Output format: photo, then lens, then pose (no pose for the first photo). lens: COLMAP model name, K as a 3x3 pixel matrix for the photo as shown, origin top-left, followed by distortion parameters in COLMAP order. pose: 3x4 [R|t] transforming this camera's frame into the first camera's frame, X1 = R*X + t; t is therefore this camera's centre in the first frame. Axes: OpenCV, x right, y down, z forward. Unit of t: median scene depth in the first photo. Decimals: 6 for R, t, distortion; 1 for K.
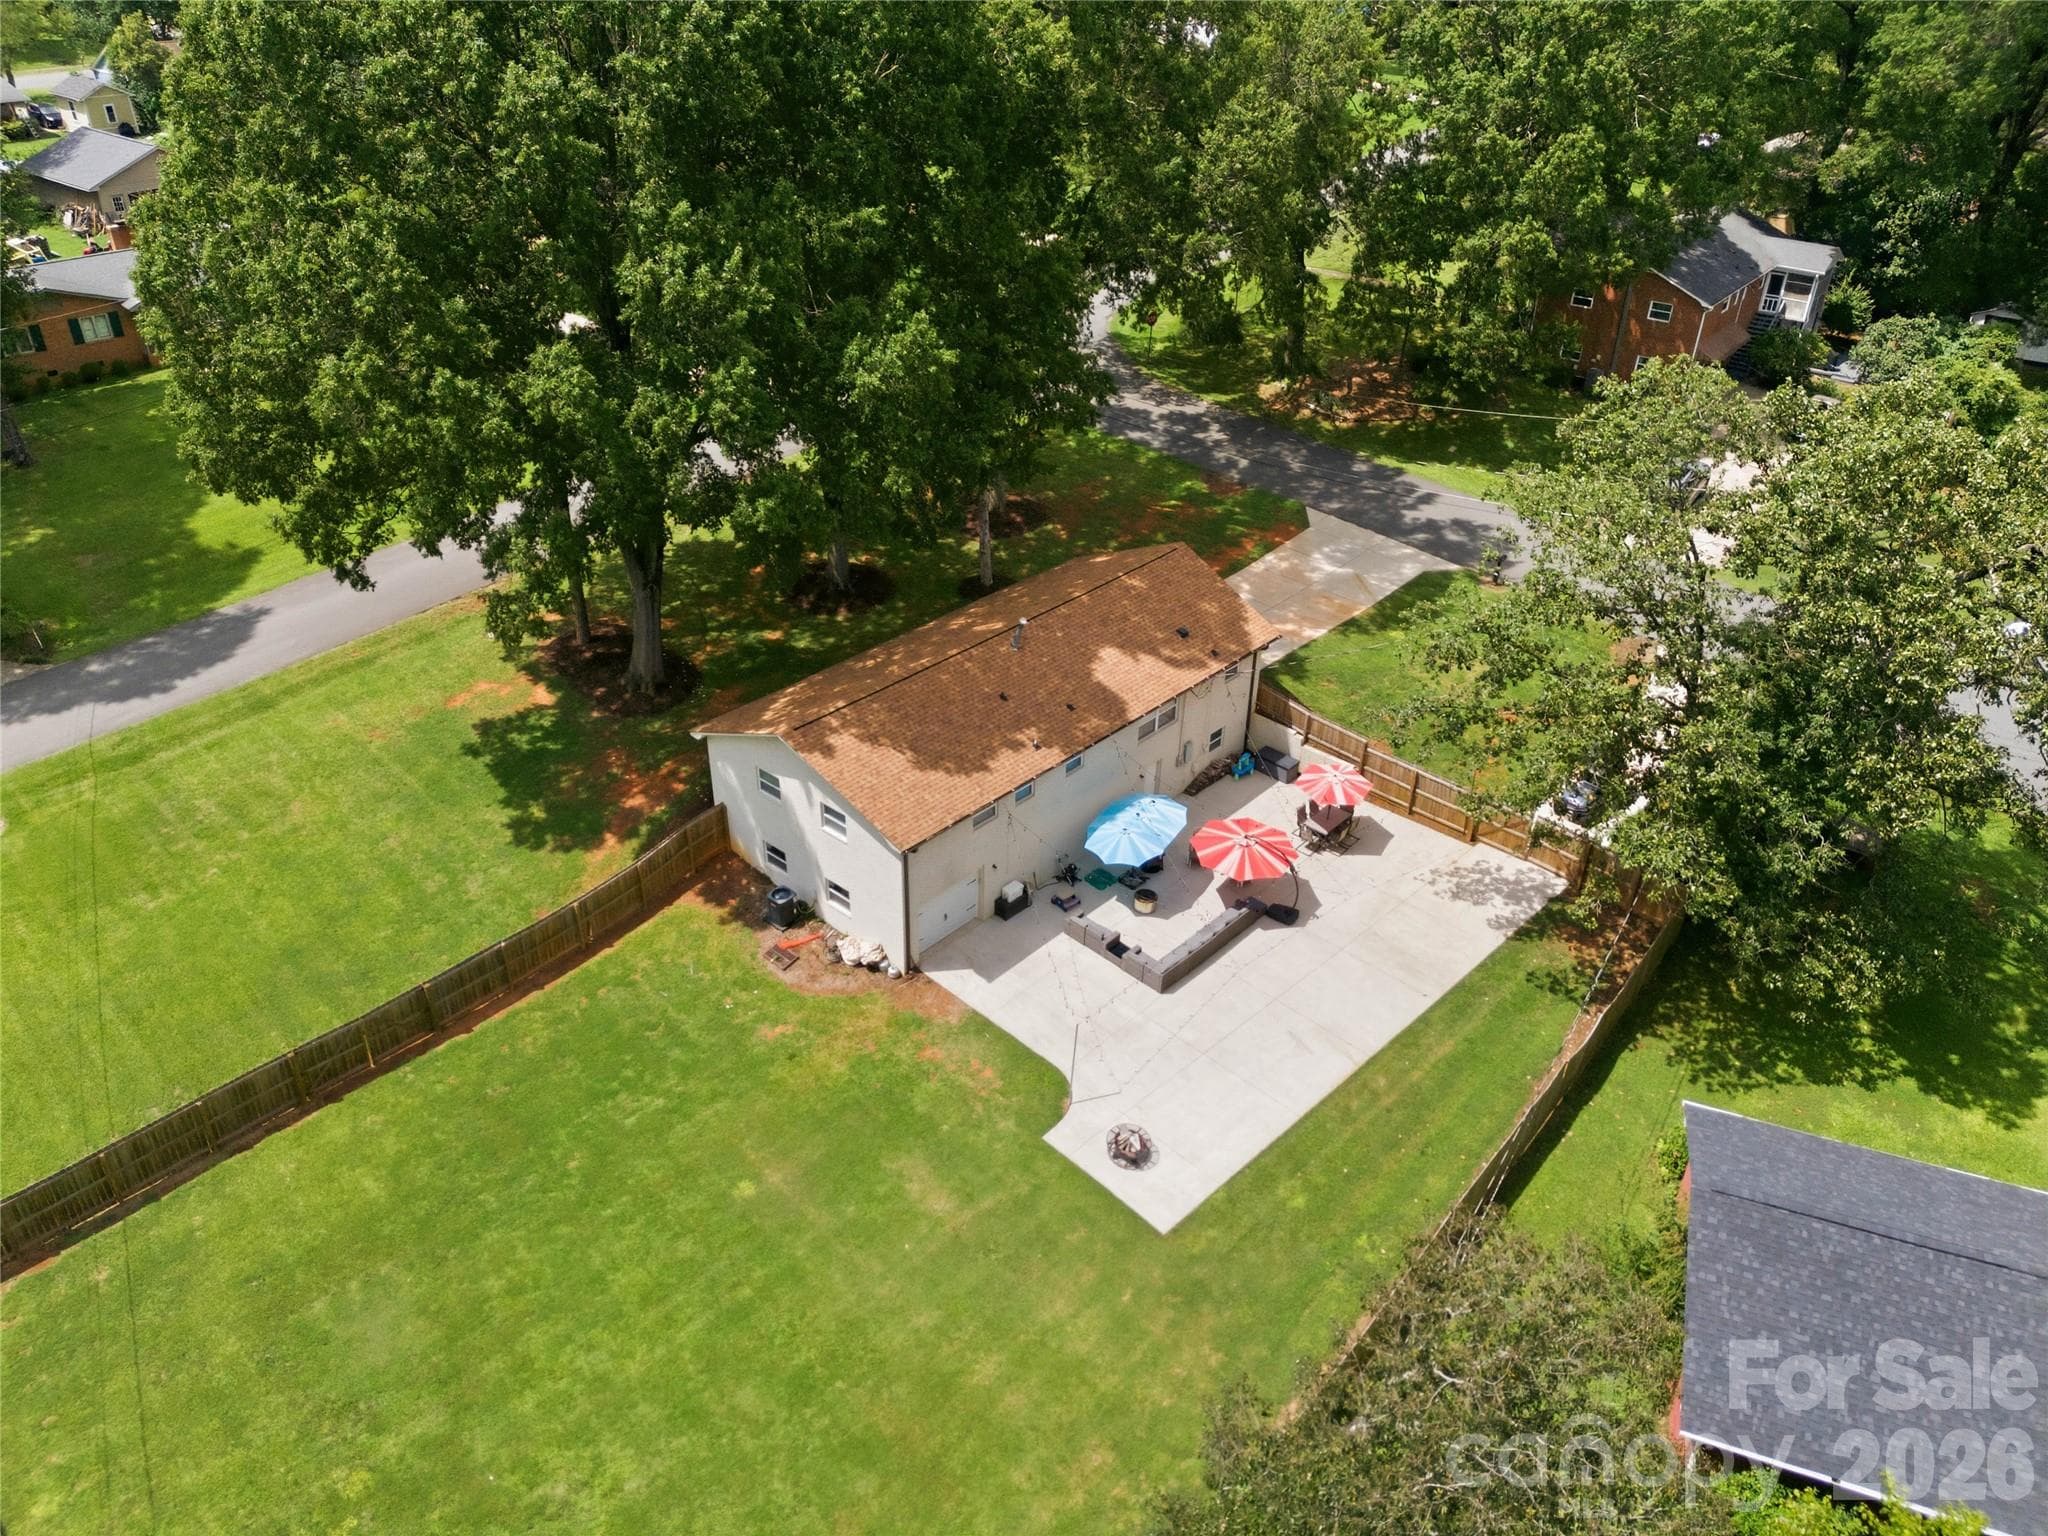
lens RADIAL K [[1446.6, 0, 1018.7], [0, 1446.6, 839.4], [0, 0, 1]] dist [0.090167, -0.063499]
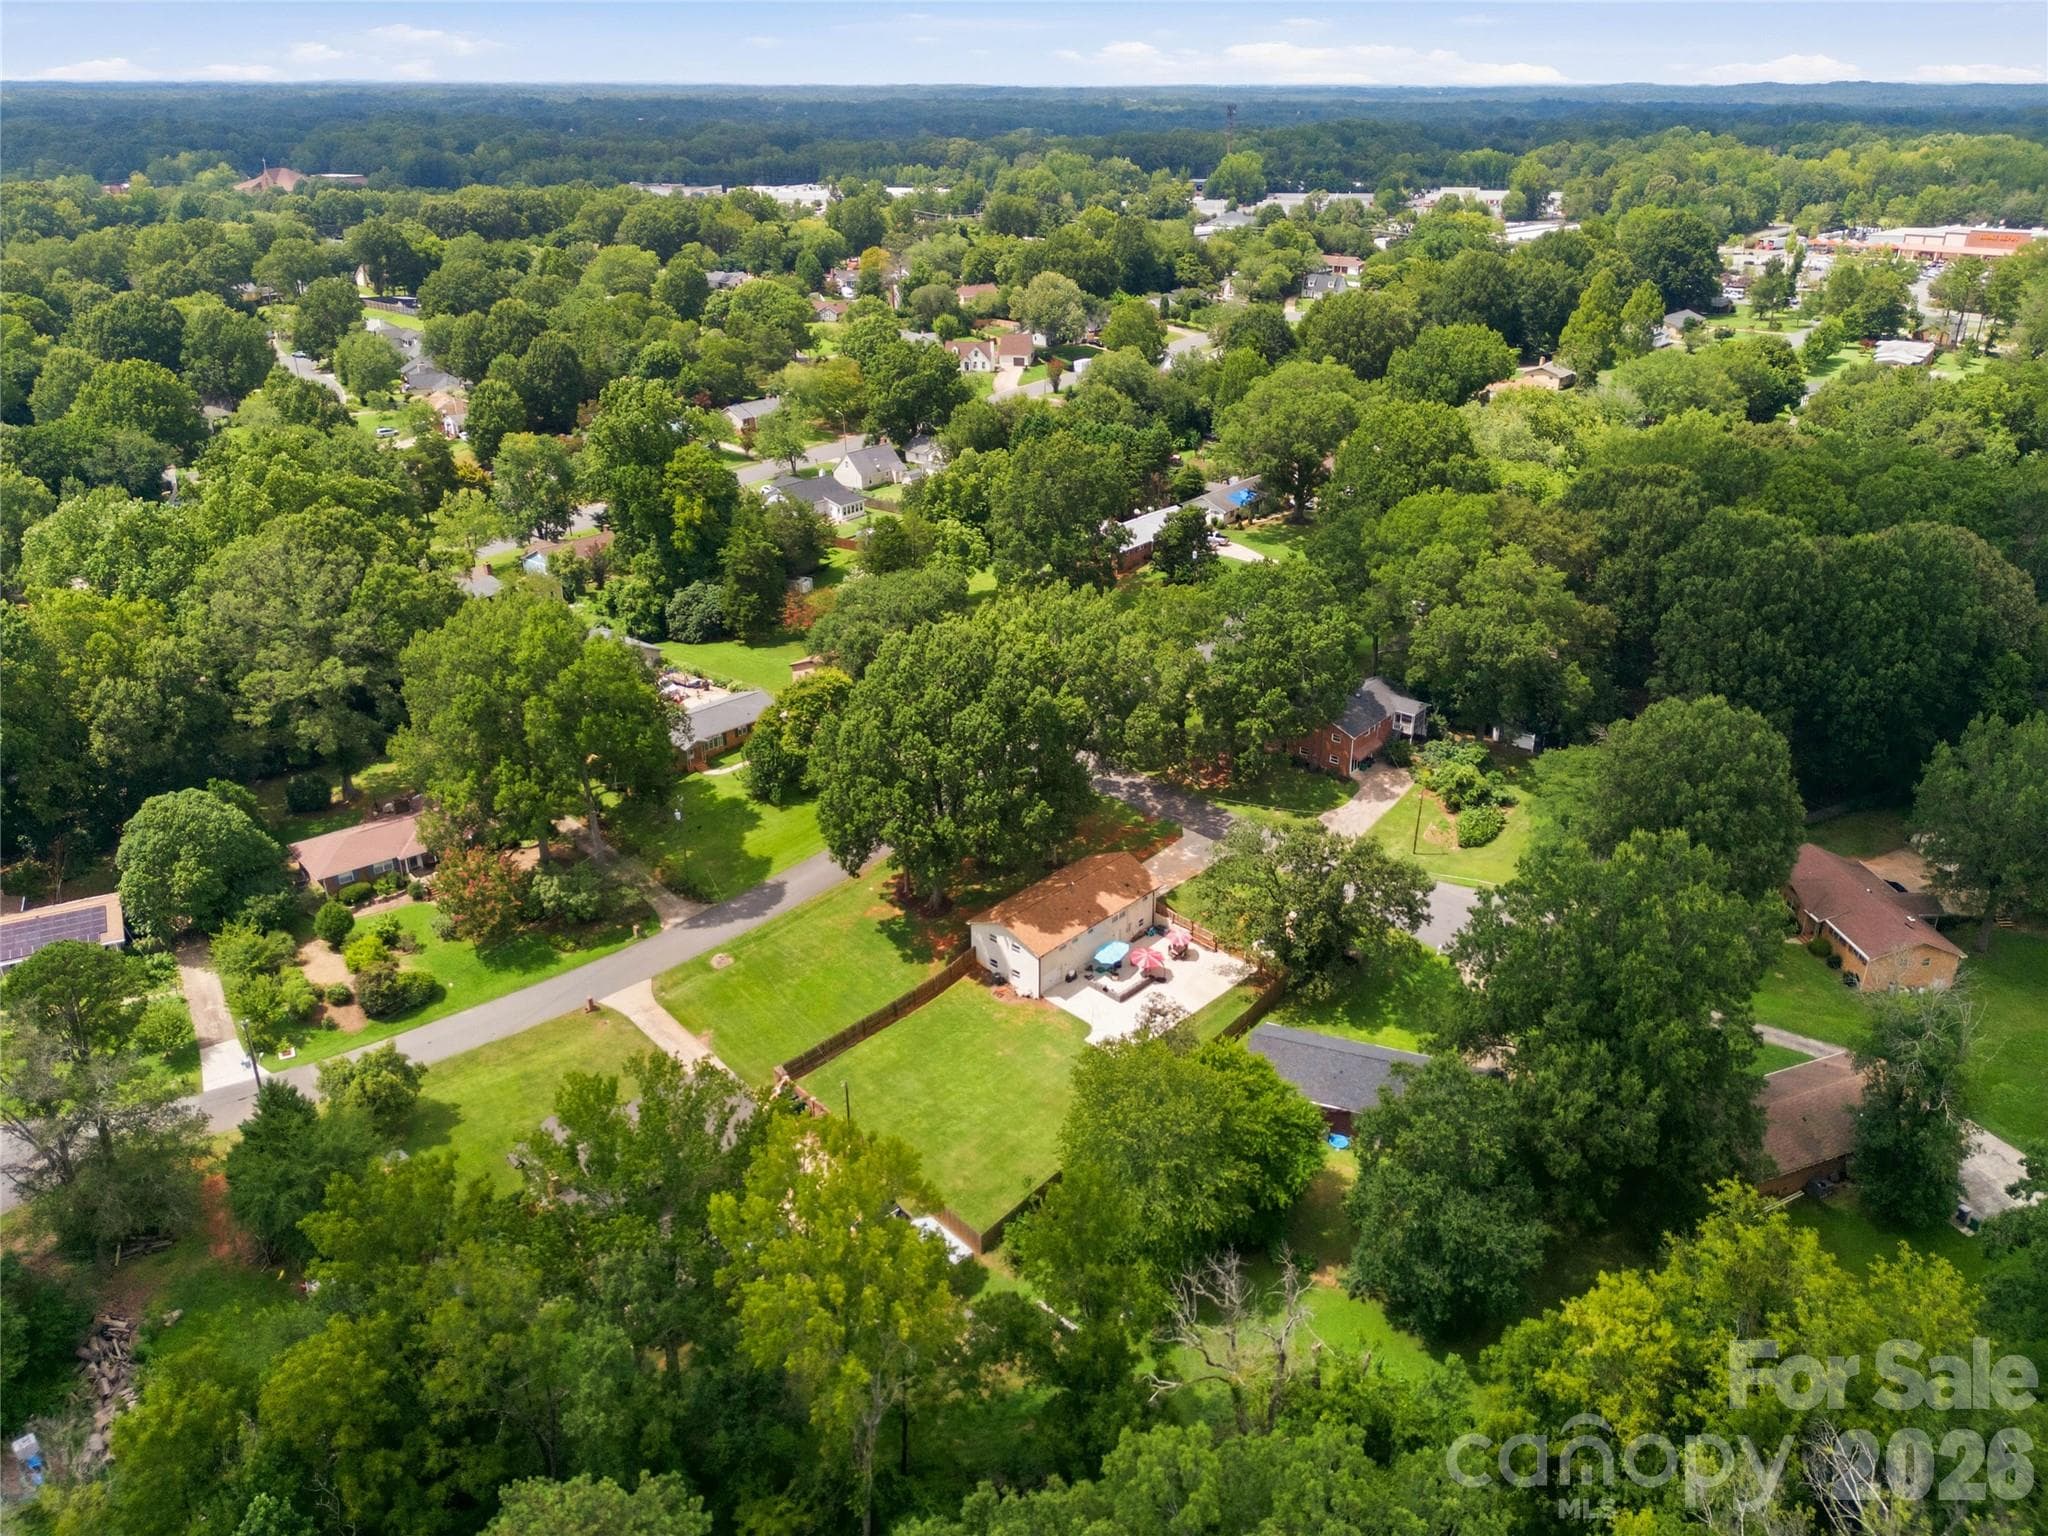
lens RADIAL K [[1581.3, 0, 1024.0], [0, 1581.3, 768.0], [0, 0, 1]] dist [0.105968, -0.103312]
pose [[0.999806, -0.019235, -0.004227, -0.080540], [0.018206, 0.984552, -0.174141, 0.186785], [0.007512, 0.174030, 0.984712, -2.324510]]
